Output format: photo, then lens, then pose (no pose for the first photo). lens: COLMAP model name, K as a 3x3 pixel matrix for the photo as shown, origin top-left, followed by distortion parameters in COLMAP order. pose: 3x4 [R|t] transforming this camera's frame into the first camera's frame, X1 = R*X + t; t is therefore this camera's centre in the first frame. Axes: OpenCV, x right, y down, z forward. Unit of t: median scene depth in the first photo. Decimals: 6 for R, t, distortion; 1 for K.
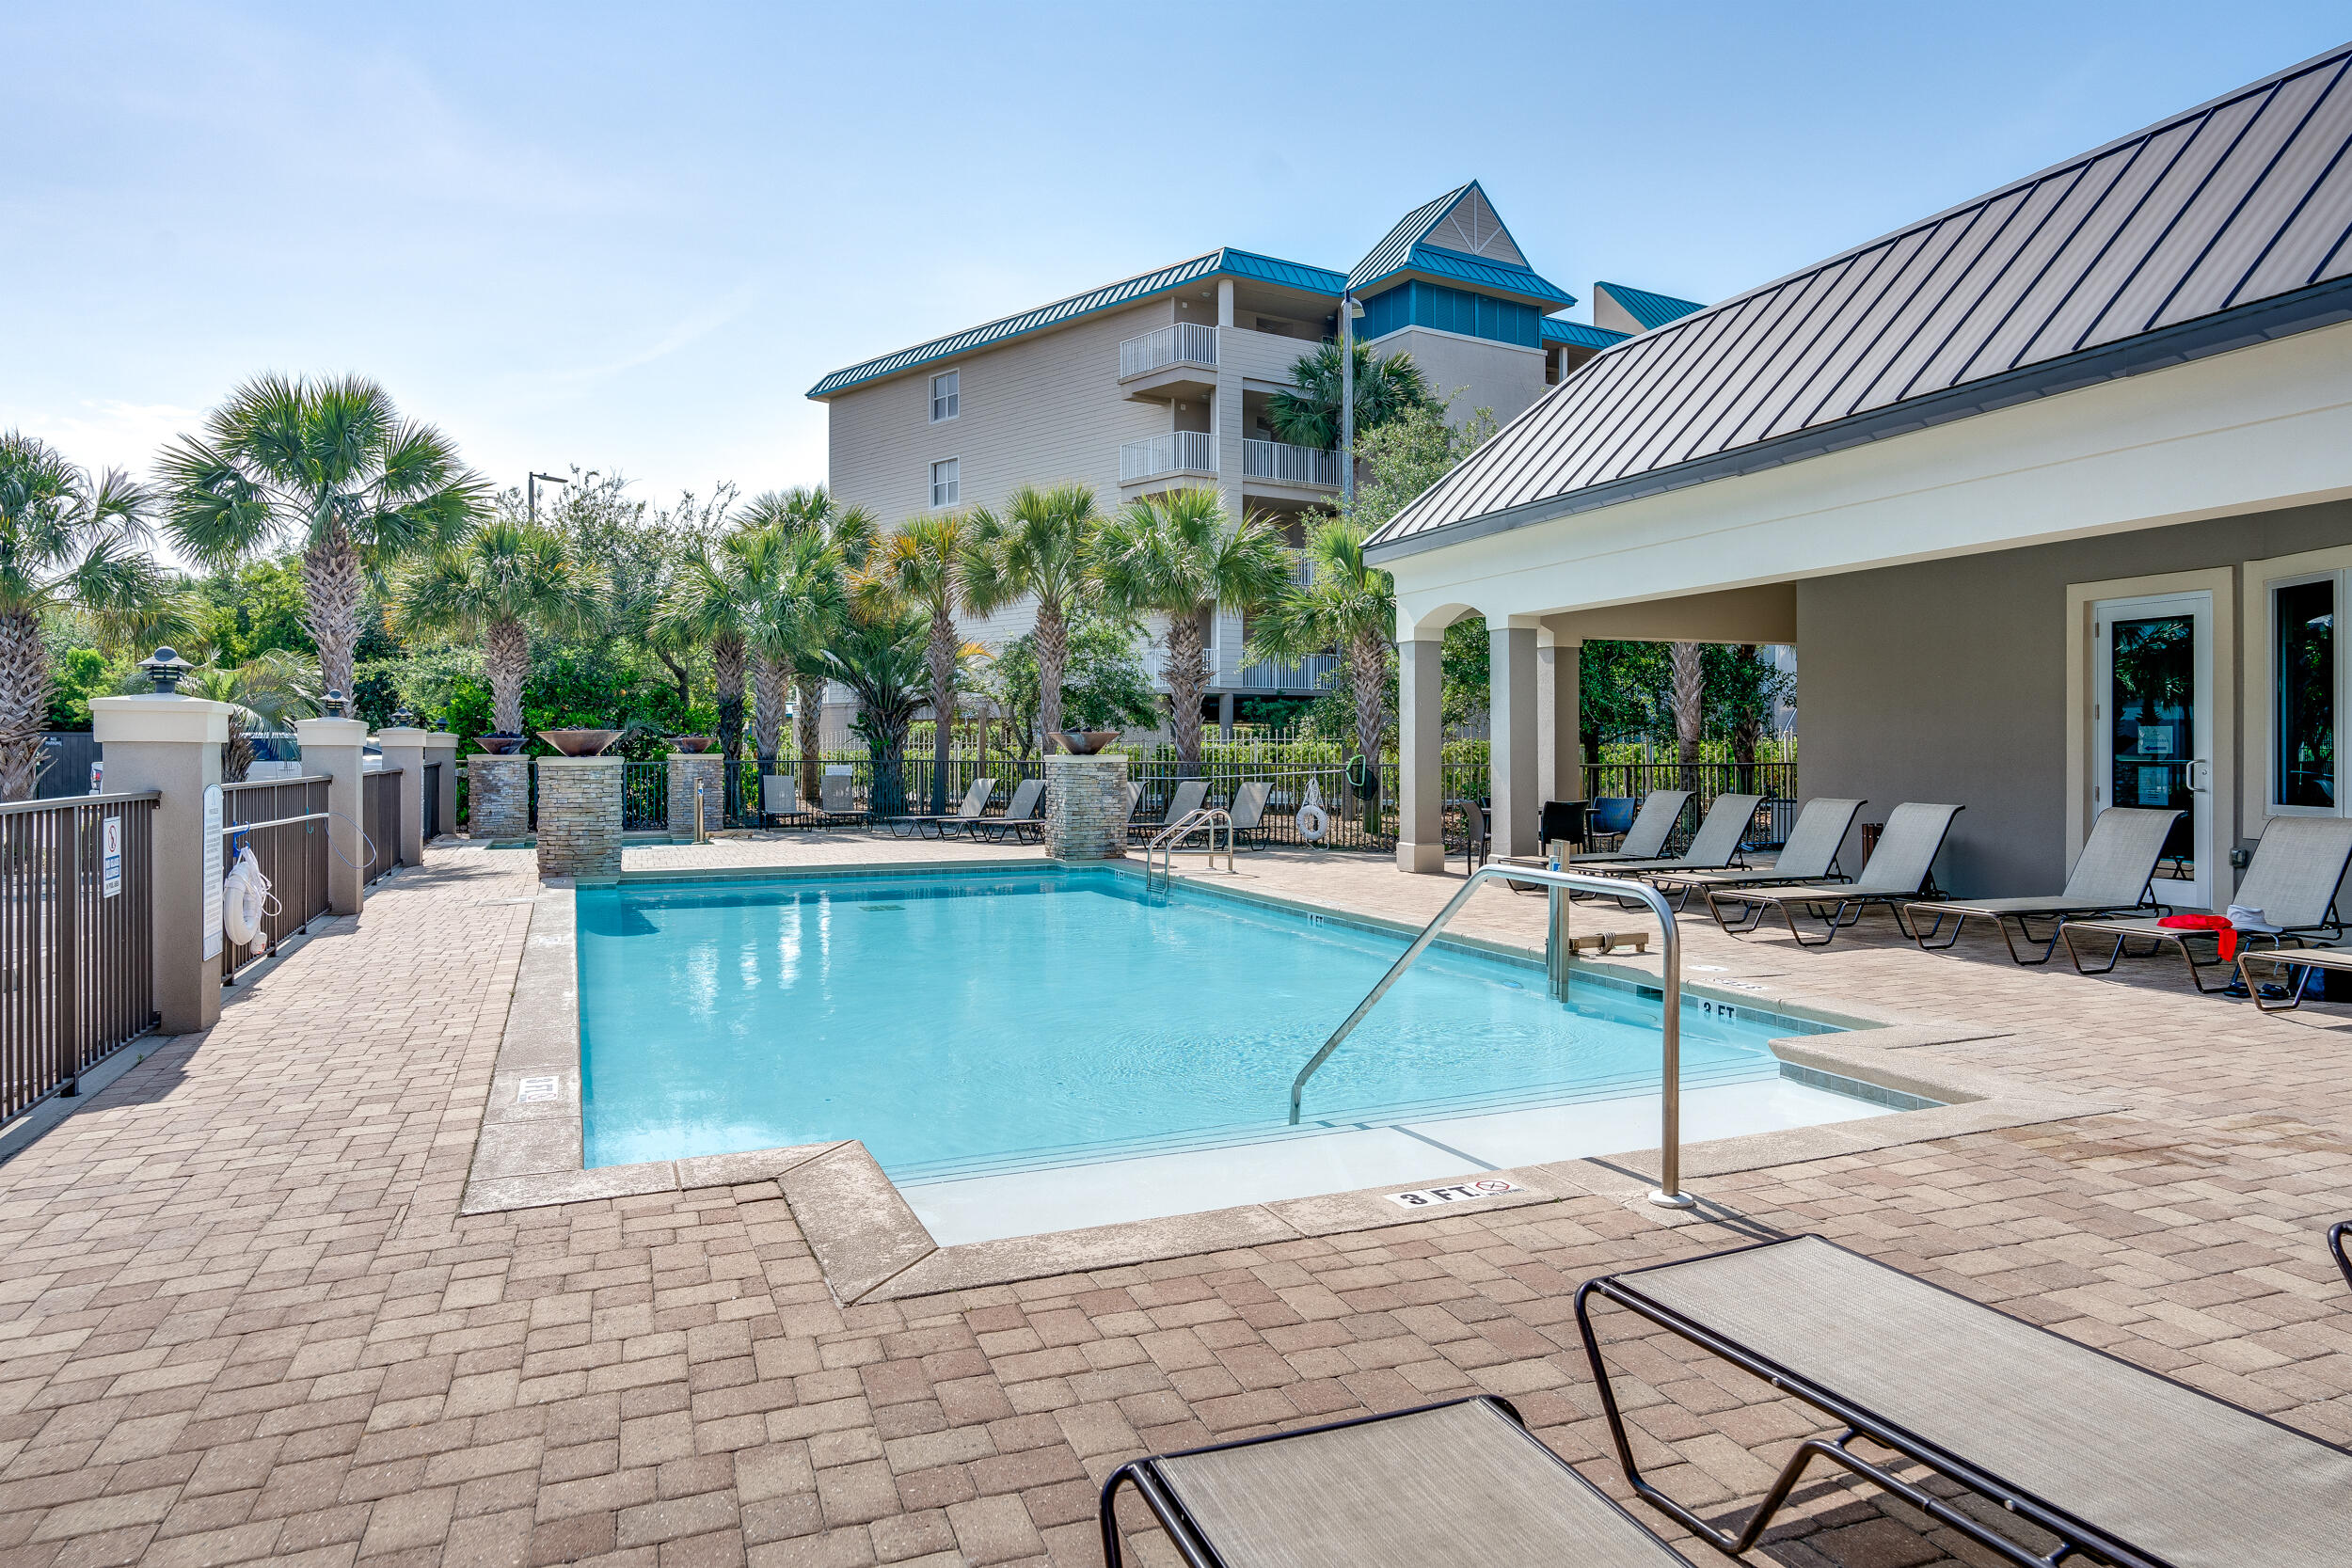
lens RADIAL K [[1413.0, 0, 1176.0], [0, 1413.0, 784.0], [0, 0, 1]] dist [-0.005592, 0.001077]
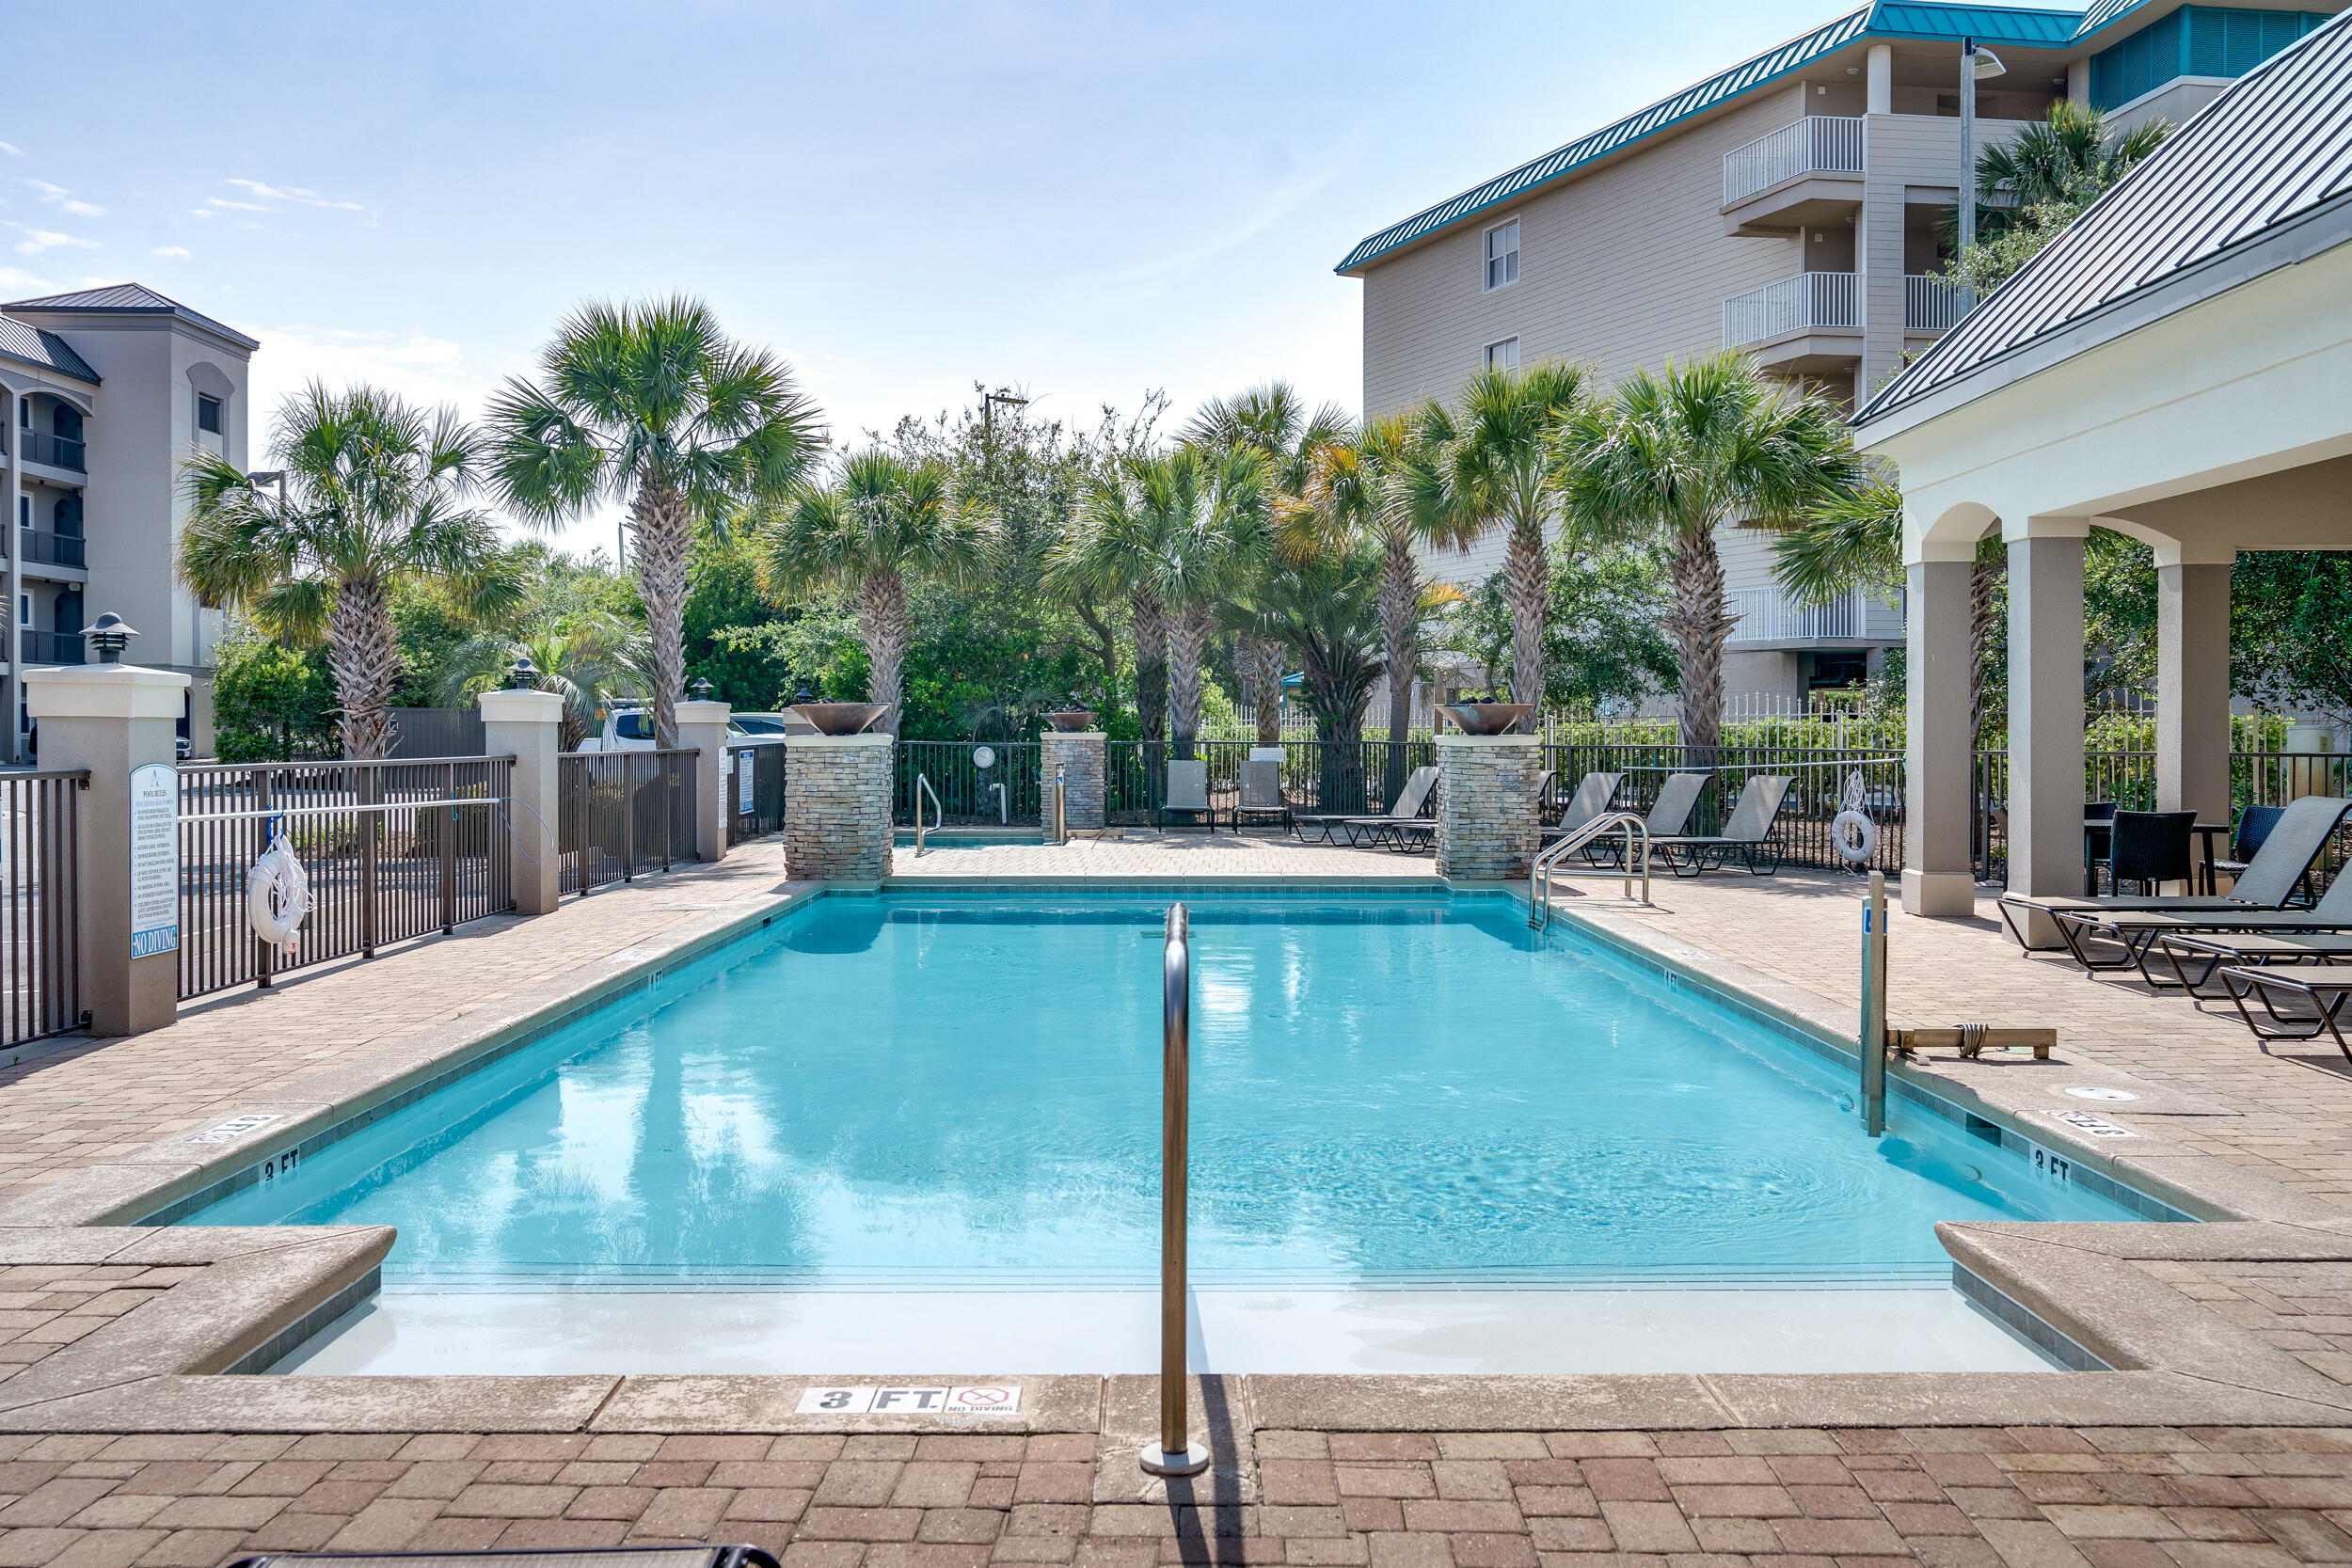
lens RADIAL K [[1863.1, 0, 1176.0], [0, 1863.1, 784.0], [0, 0, 1]] dist [0.004654, -0.001854]
pose [[0.923751, 0.012884, -0.382778, 0.144625], [-0.010725, 0.999912, 0.007773, -0.001222], [0.382845, -0.003075, 0.923808, 0.055278]]
